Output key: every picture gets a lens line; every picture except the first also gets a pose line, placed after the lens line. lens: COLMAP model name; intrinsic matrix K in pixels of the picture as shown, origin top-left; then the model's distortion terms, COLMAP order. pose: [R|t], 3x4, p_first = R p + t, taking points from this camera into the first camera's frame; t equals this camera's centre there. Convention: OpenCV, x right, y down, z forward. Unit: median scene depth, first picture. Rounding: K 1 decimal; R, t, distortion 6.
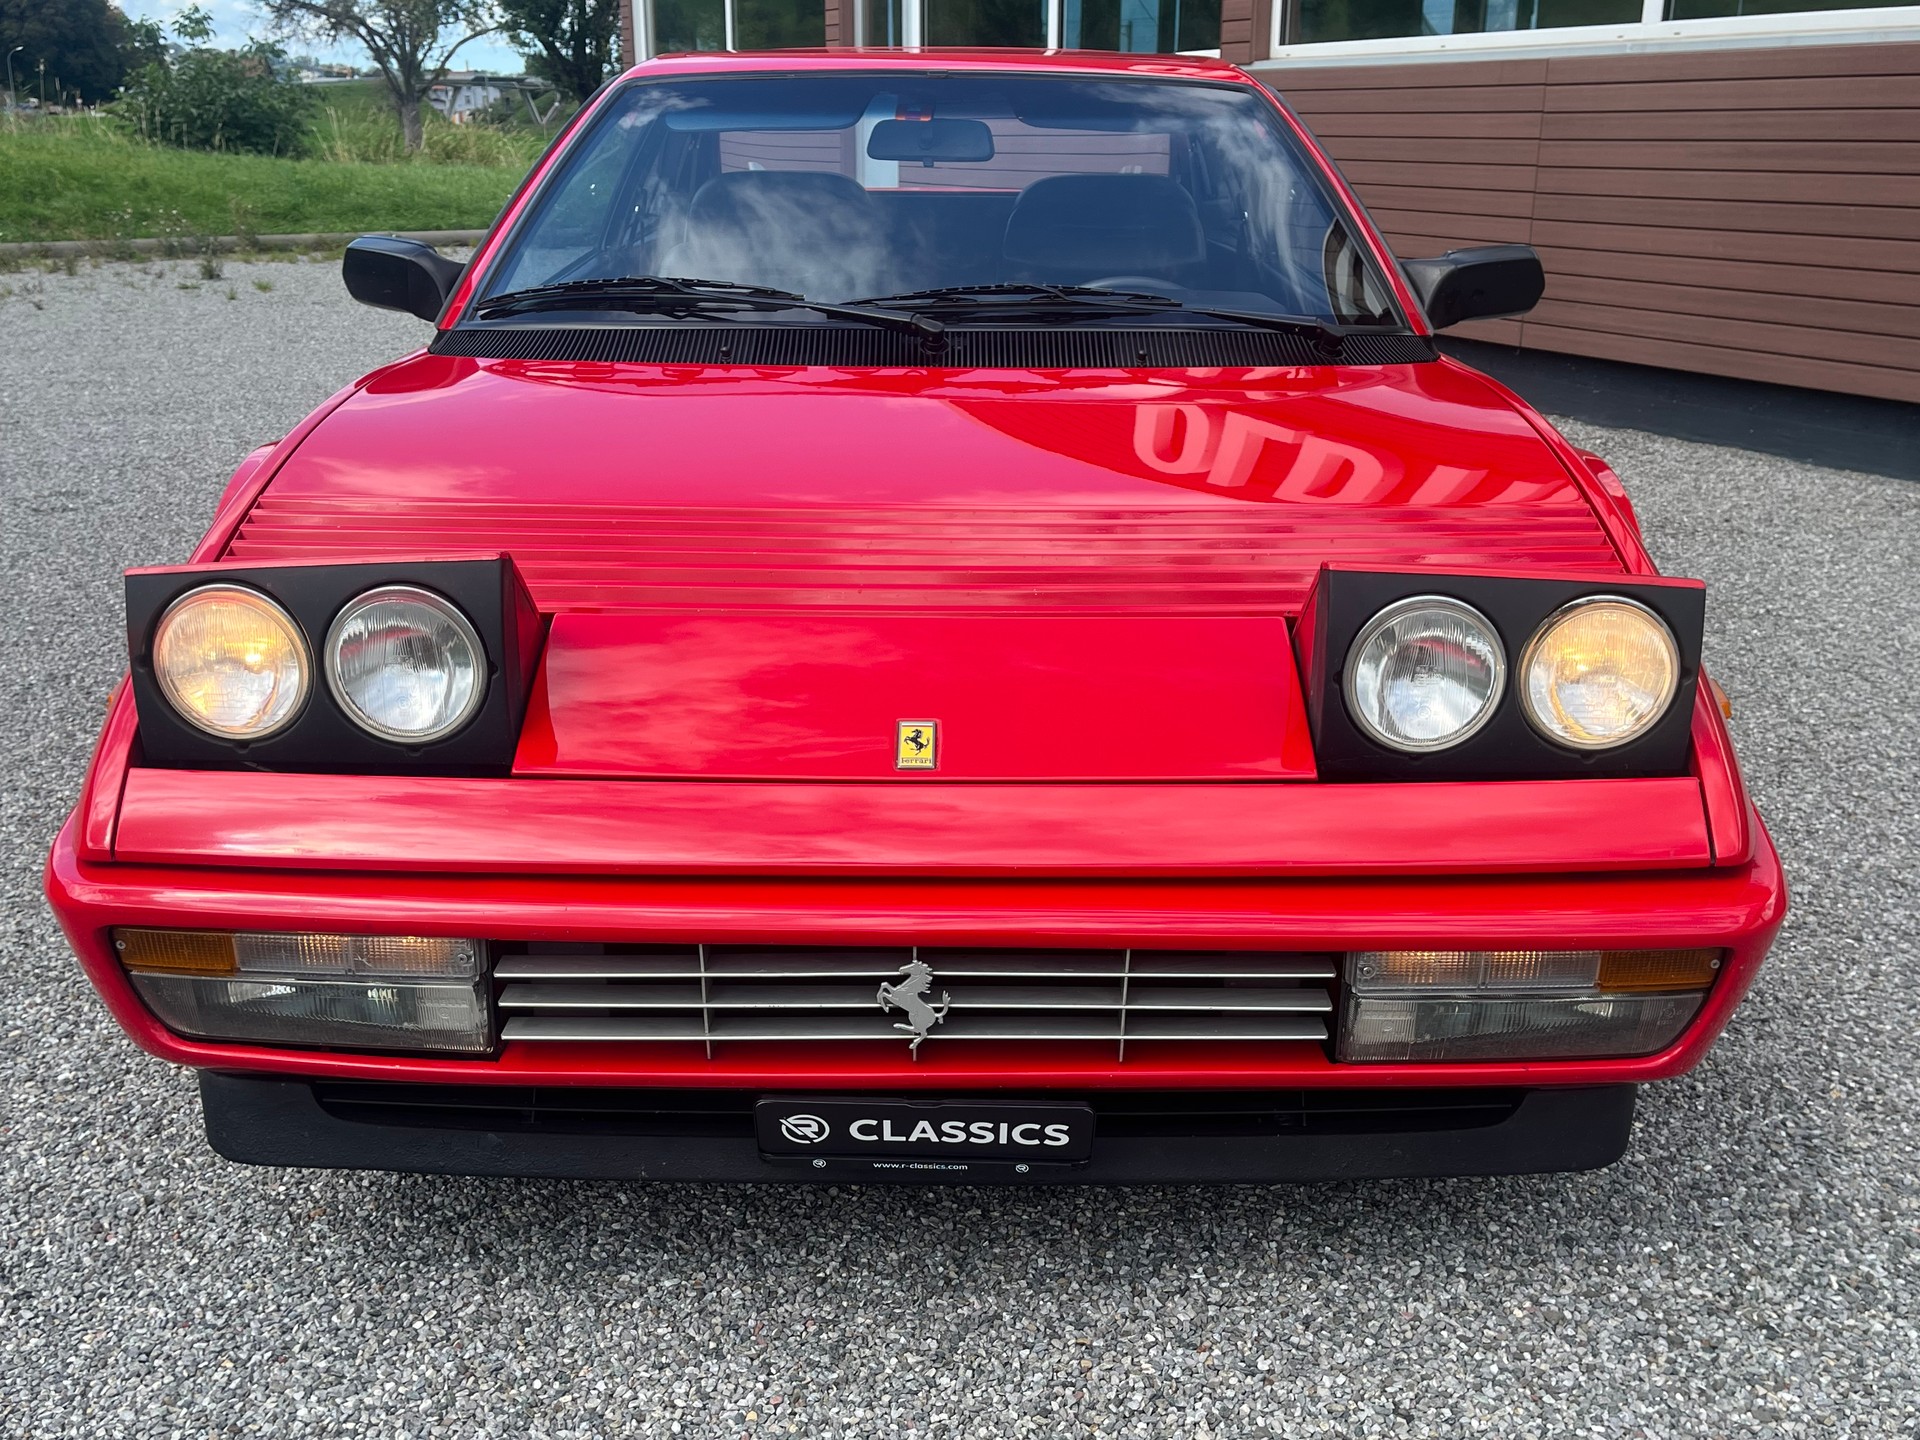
lens RADIAL K [[1991.5, 0, 974.5], [0, 1991.5, 728.4], [0, 0, 1]] dist [0.034127, 0.000000]
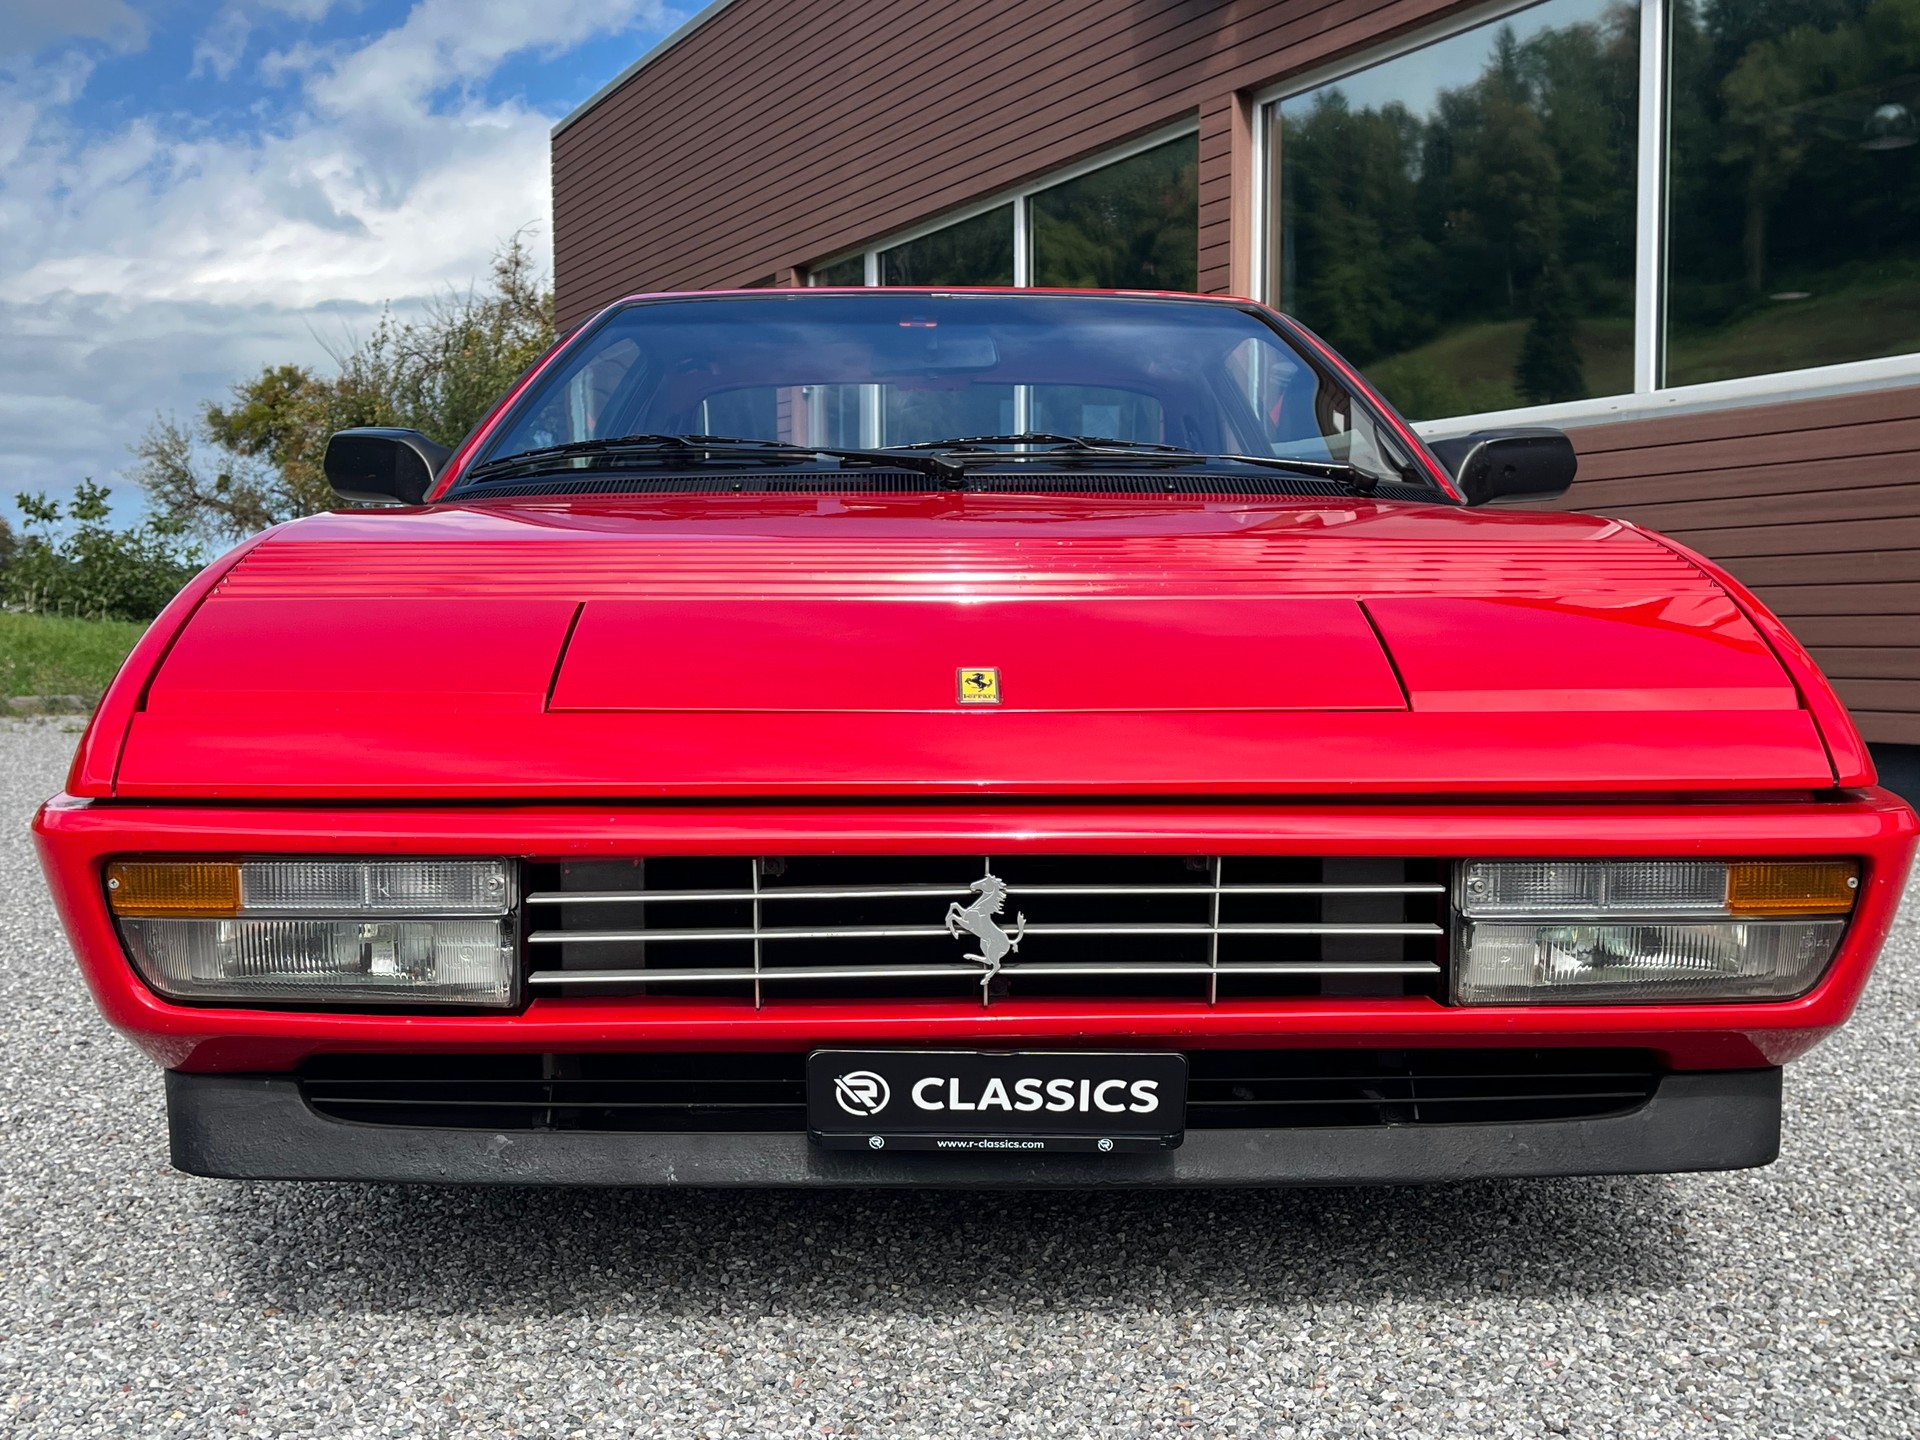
lens RADIAL K [[2280.0, 0, 956.3], [0, 2280.0, 728.3], [0, 0, 1]] dist [0.037872, 0.000000]
pose [[0.999705, -0.008985, 0.022580, -0.064236], [0.014978, 0.959496, -0.281323, 0.330411], [-0.019138, 0.281578, 0.959348, -0.025387]]
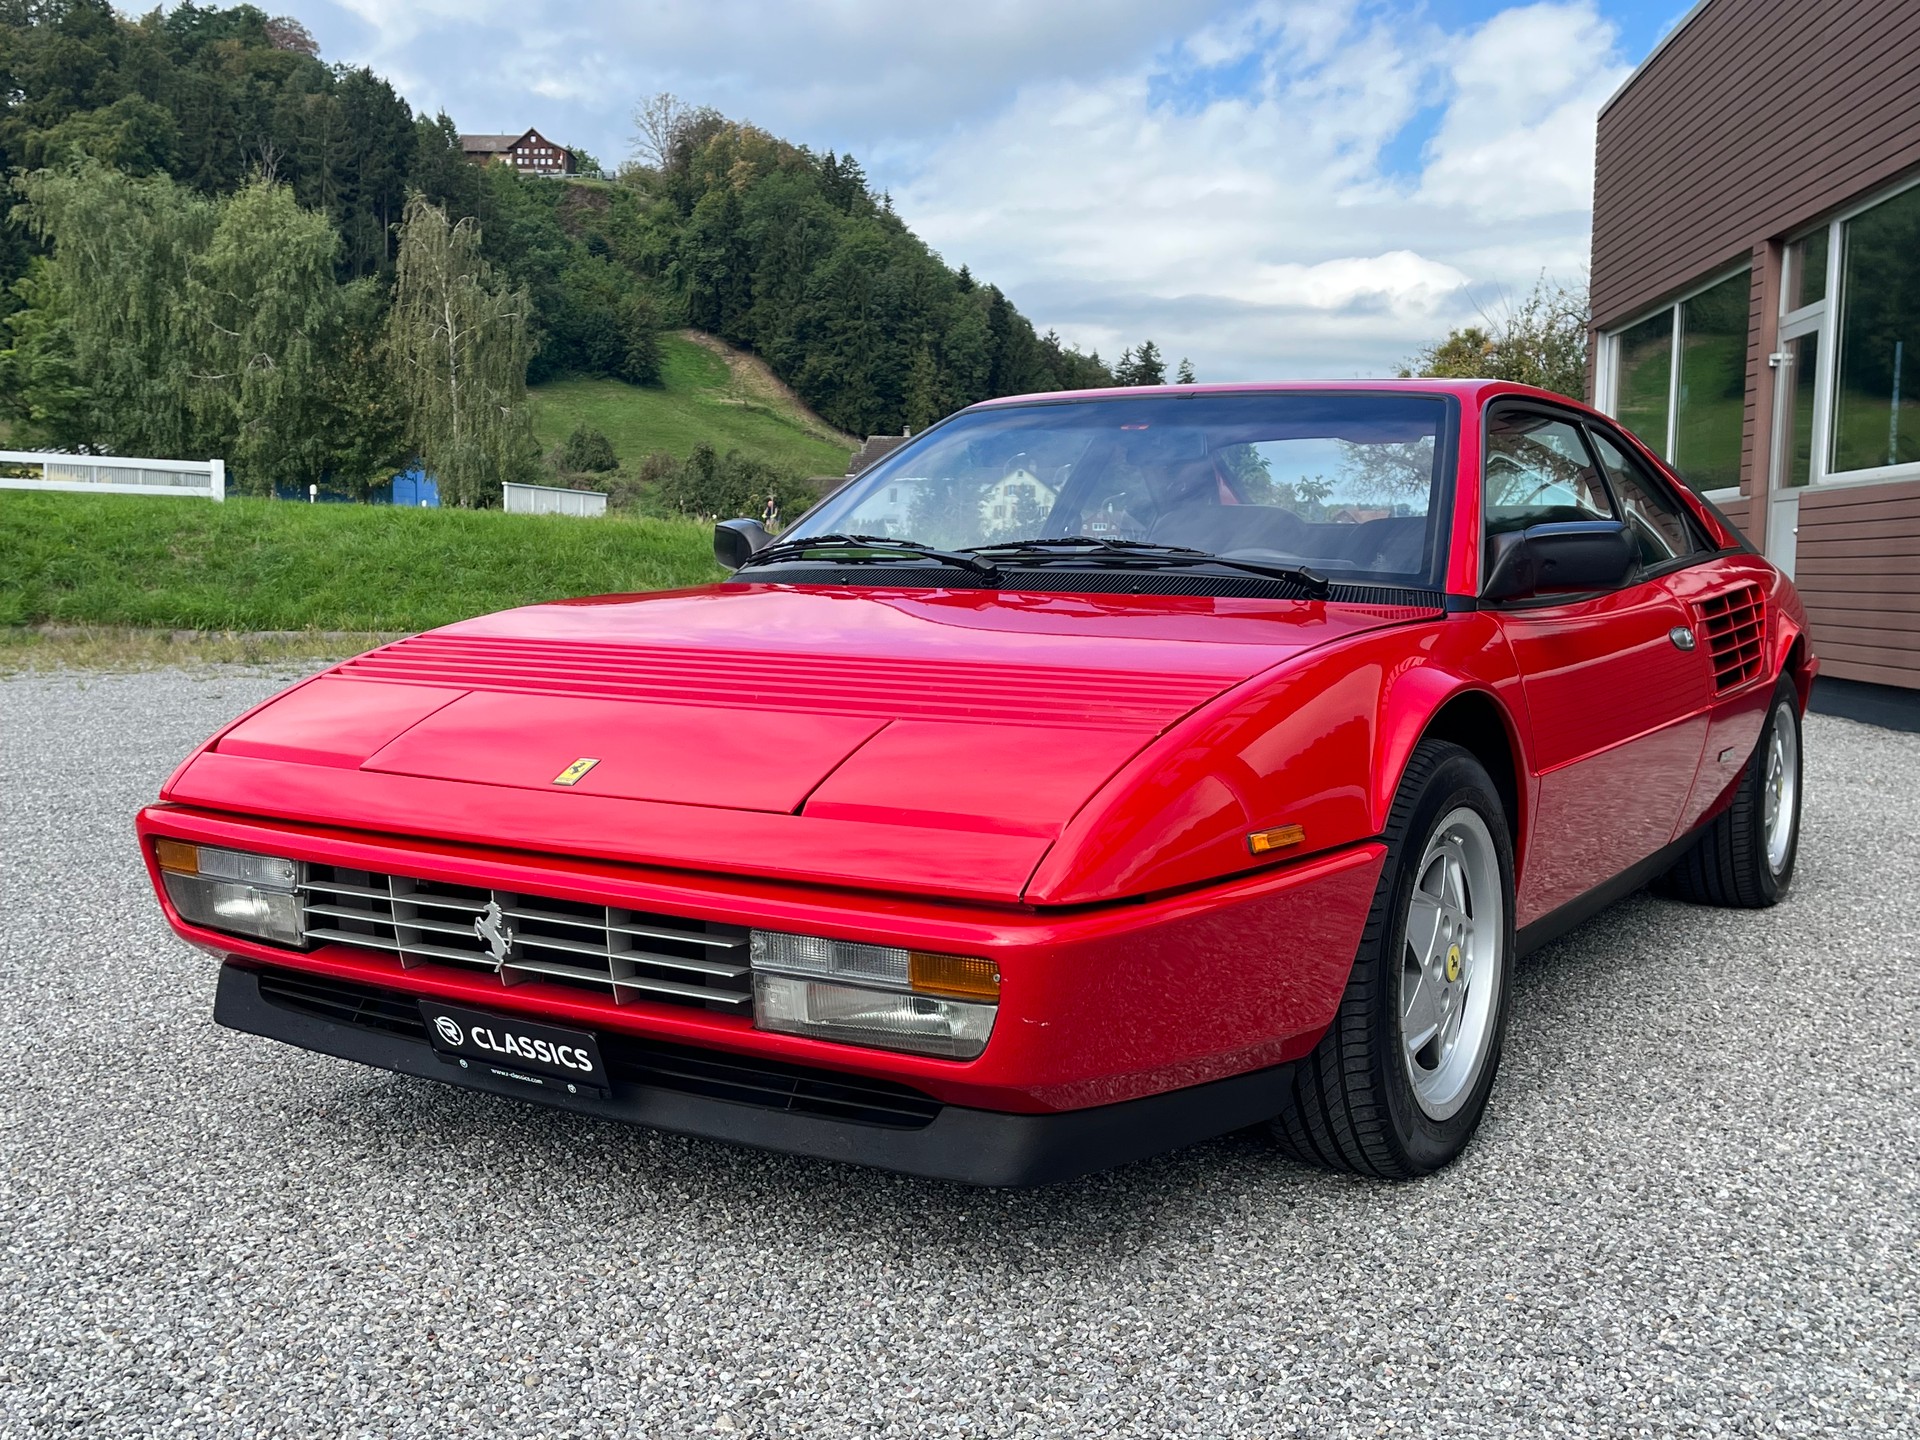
lens RADIAL K [[2280.0, 0, 960.8], [0, 2280.0, 720.7], [0, 0, 1]] dist [0.037872, 0.000000]
pose [[0.819383, 0.049419, -0.571112, 1.103530], [-0.189416, 0.963658, -0.188372, 0.223955], [0.541048, 0.262527, 0.798966, -0.139421]]
